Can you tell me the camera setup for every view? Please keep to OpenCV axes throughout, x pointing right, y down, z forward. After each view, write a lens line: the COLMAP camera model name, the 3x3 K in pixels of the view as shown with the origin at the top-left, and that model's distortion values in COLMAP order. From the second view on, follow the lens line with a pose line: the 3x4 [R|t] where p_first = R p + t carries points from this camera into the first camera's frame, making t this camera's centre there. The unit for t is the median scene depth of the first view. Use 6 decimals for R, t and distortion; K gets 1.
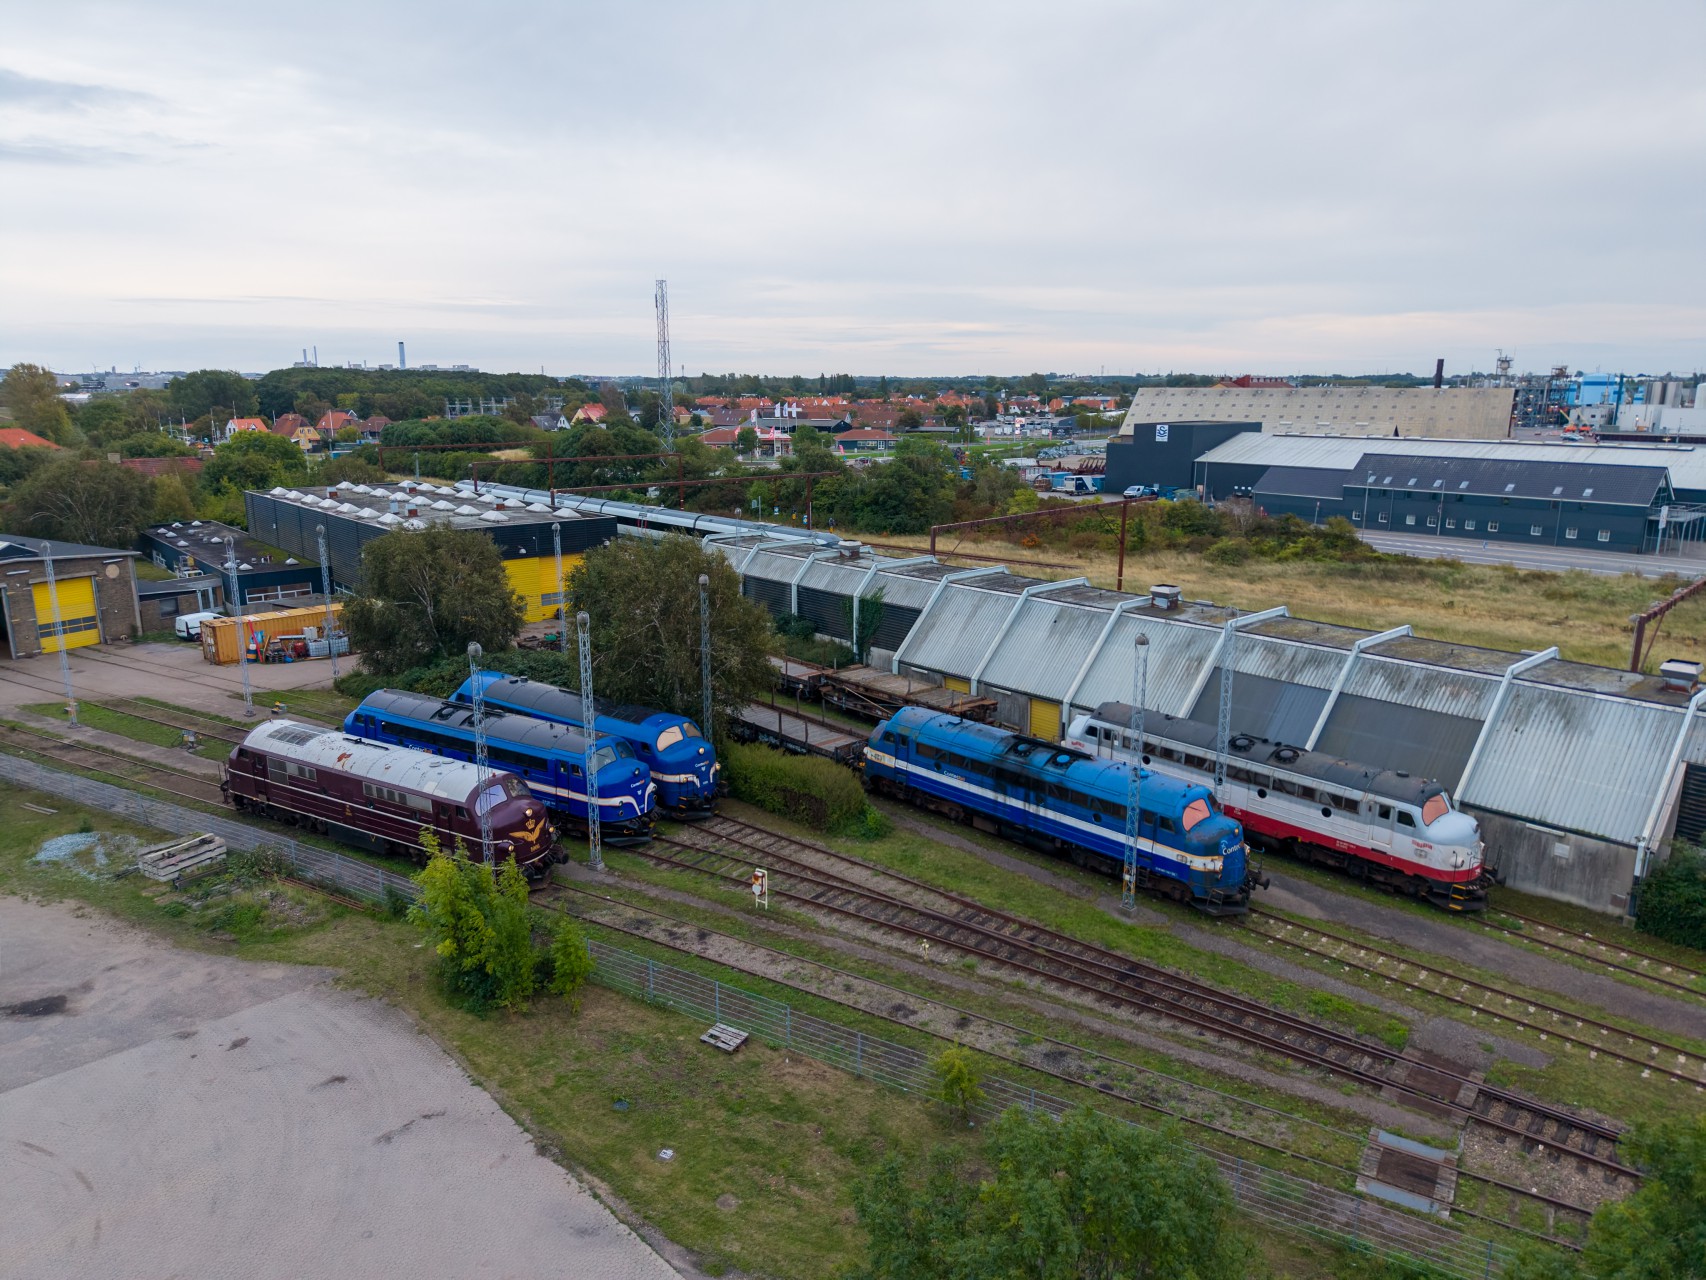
lens RADIAL K [[1139.0, 0, 851.3], [0, 1139.0, 637.8], [0, 0, 1]] dist [0.032102, -0.033715]
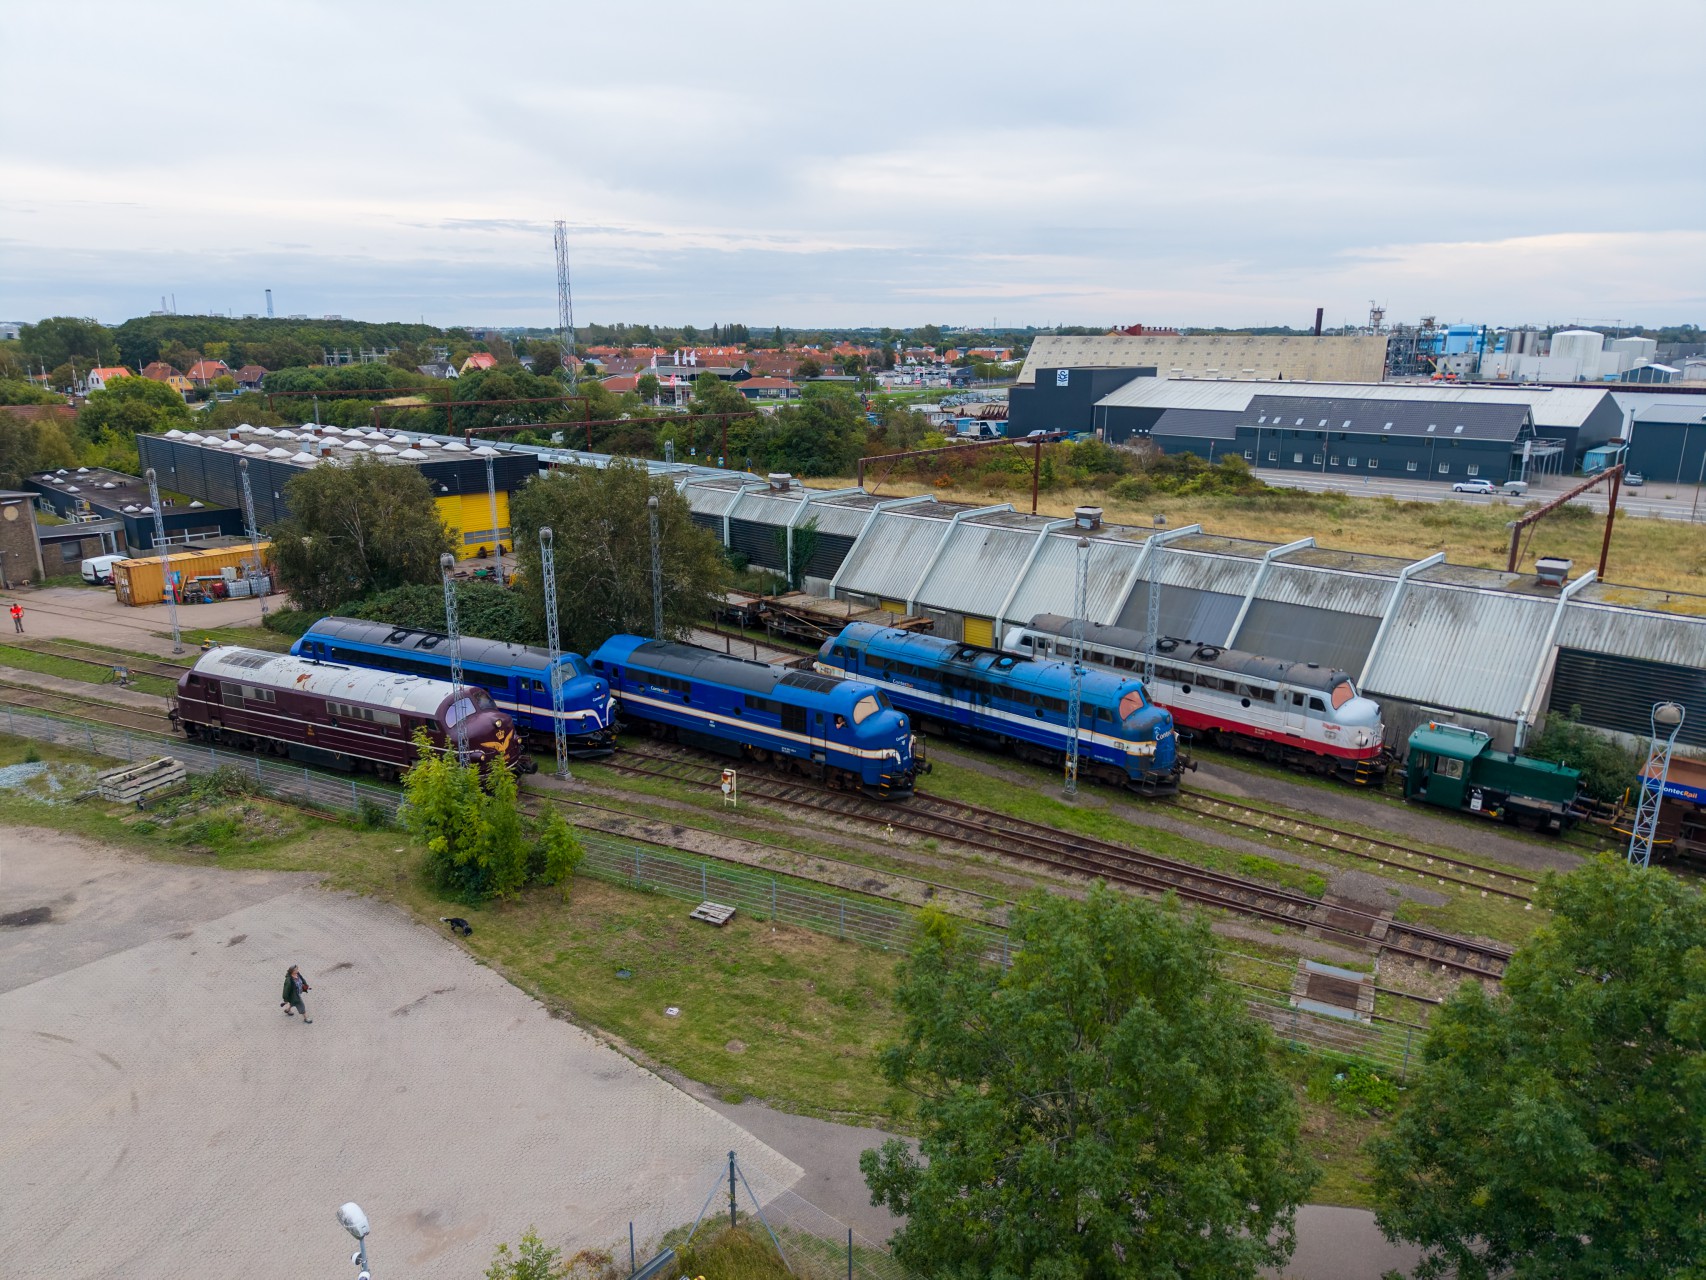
lens RADIAL K [[1139.0, 0, 851.3], [0, 1139.0, 637.8], [0, 0, 1]] dist [0.032102, -0.033715]
pose [[0.995820, -0.022369, 0.088553, -0.049814], [0.018891, 0.999024, 0.039922, 0.036601], [-0.089360, -0.038082, 0.995271, -0.044523]]
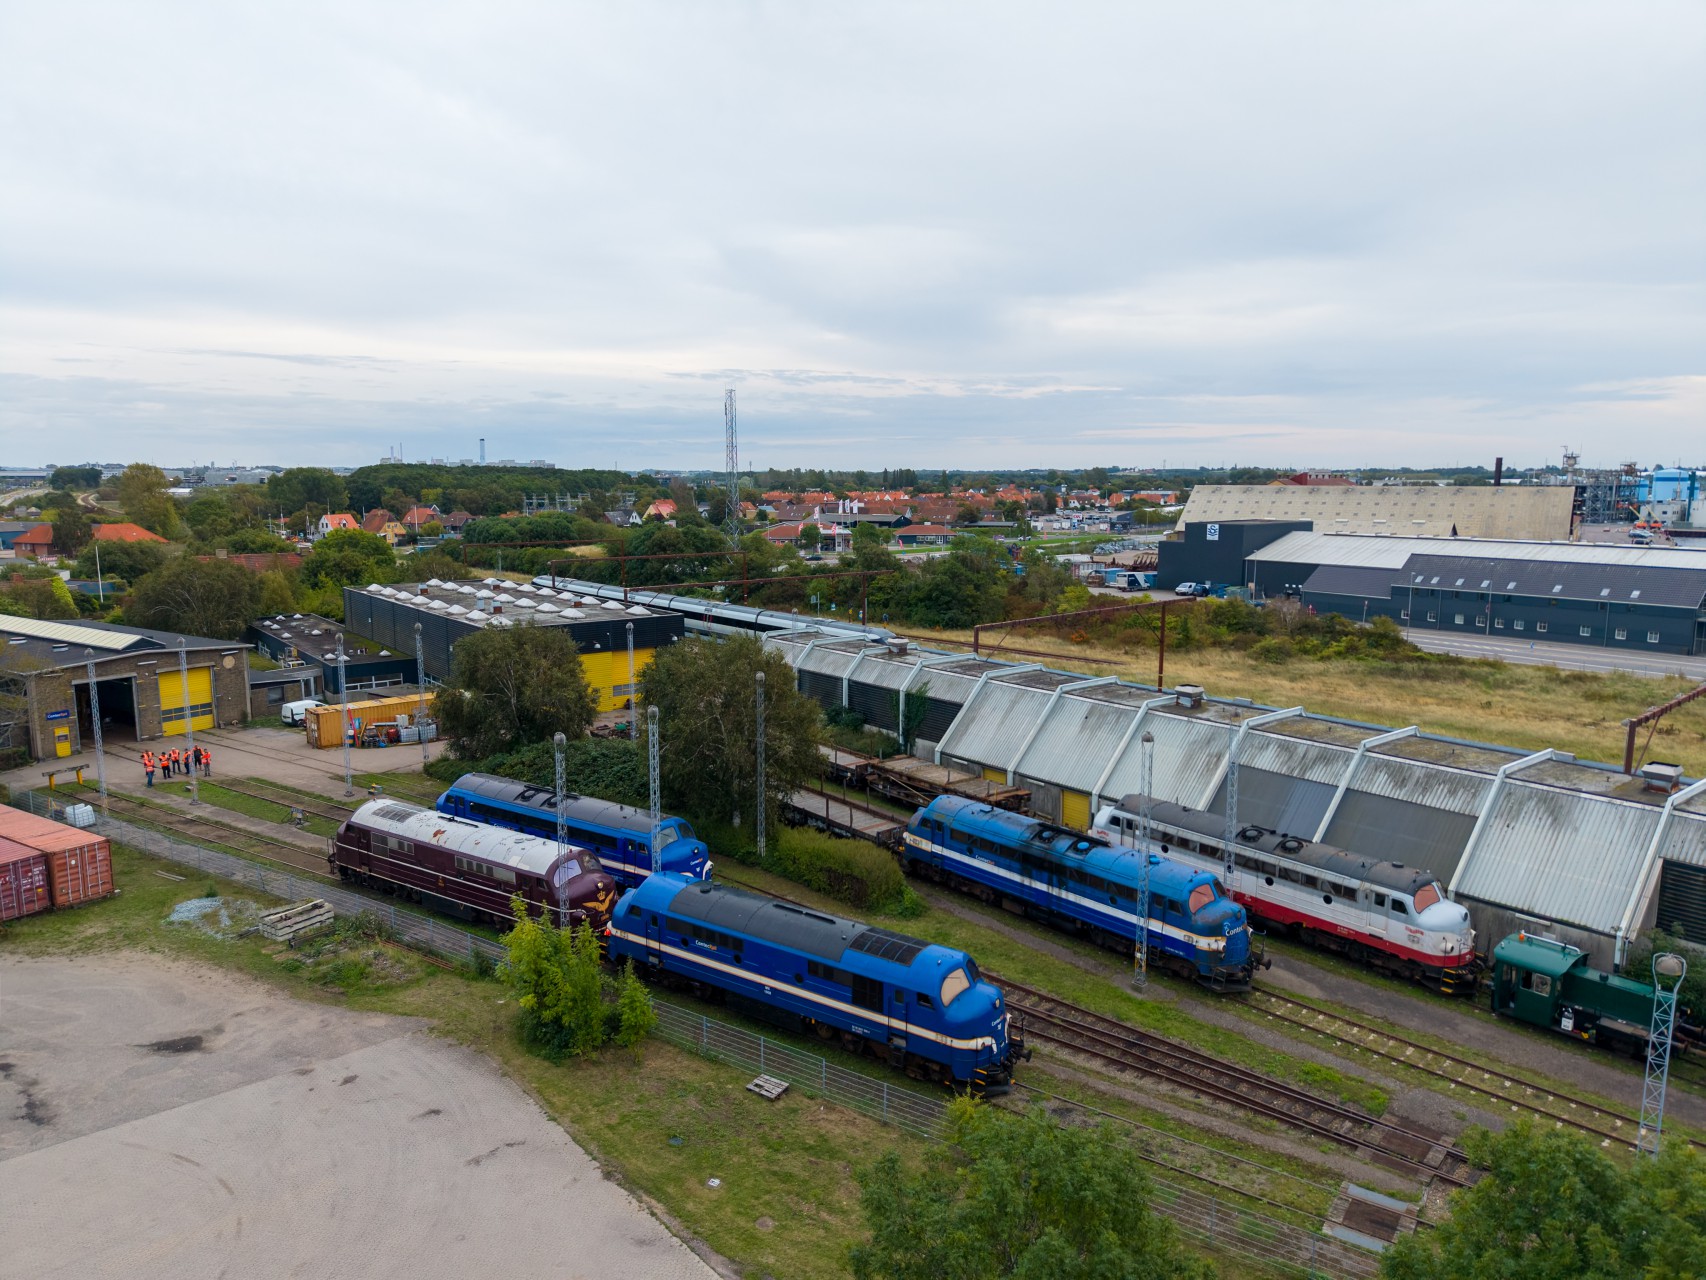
lens RADIAL K [[1139.0, 0, 851.3], [0, 1139.0, 637.8], [0, 0, 1]] dist [0.032102, -0.033715]
pose [[0.998474, 0.007340, -0.054728, 0.021368], [-0.011608, 0.996879, -0.078084, -0.003908], [0.053984, 0.078600, 0.995443, -0.110332]]
